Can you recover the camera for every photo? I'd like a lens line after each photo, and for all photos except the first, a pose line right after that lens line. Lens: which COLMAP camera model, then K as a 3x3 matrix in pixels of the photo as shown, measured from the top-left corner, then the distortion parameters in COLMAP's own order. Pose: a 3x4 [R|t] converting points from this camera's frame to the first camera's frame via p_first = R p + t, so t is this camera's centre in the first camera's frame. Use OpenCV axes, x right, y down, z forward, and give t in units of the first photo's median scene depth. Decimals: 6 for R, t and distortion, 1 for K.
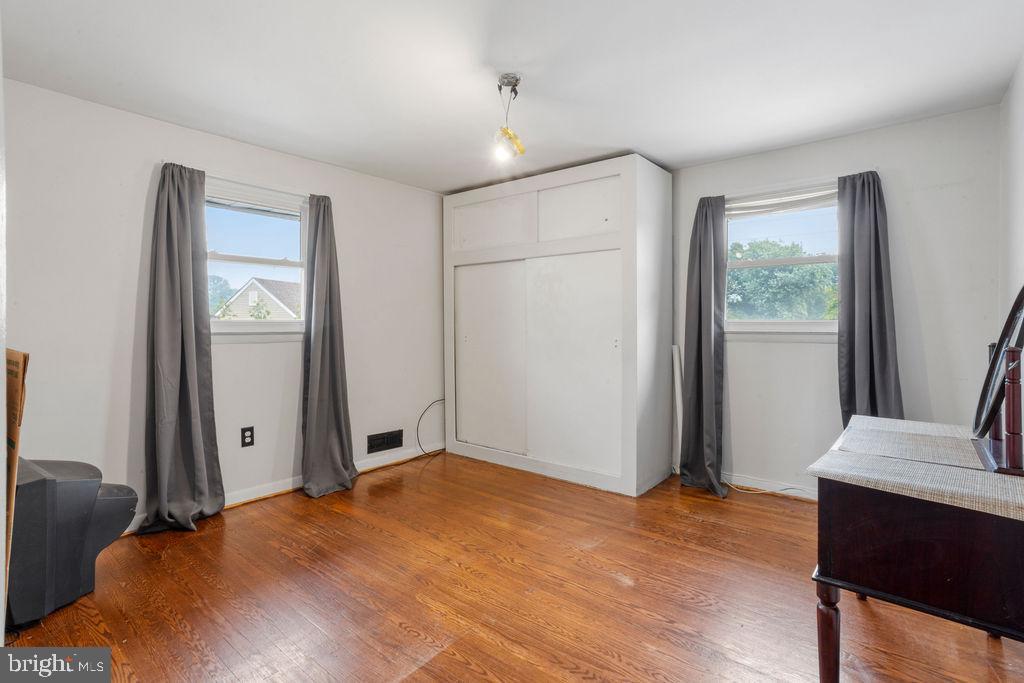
lens RADIAL K [[488.9, 0, 508.4], [0, 488.9, 329.0], [0, 0, 1]] dist [-0.036446, 0.028903]
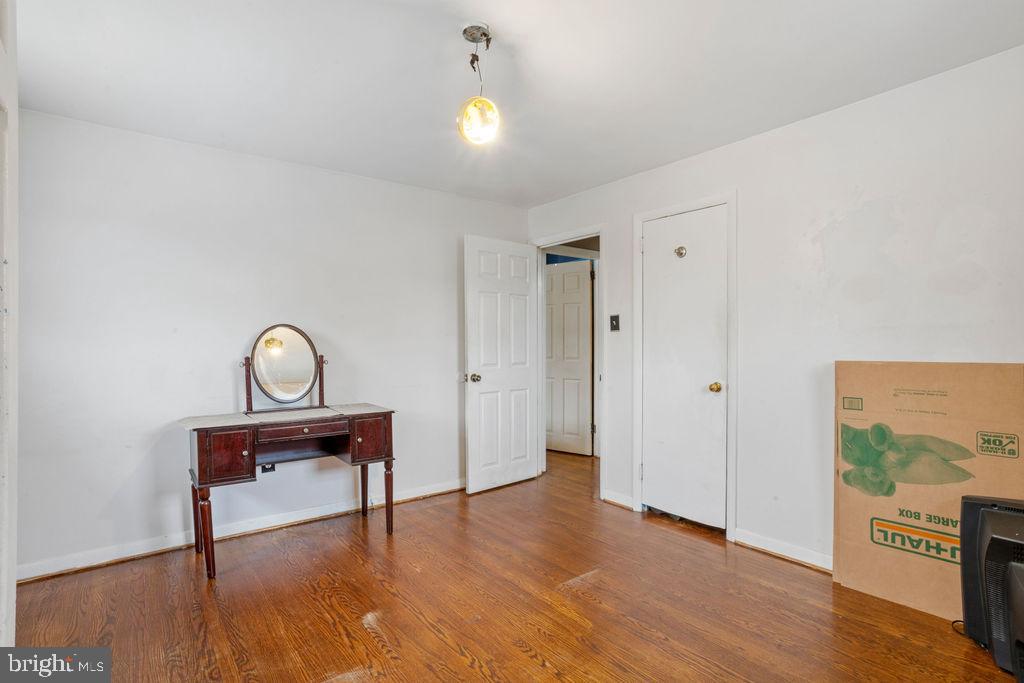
lens RADIAL K [[488.9, 0, 508.4], [0, 488.9, 329.0], [0, 0, 1]] dist [-0.036446, 0.028903]
pose [[-0.974351, 0.008382, 0.224876, -0.236710], [0.004020, 0.999795, -0.019848, -0.021738], [-0.224997, -0.018435, -0.974185, 1.881657]]
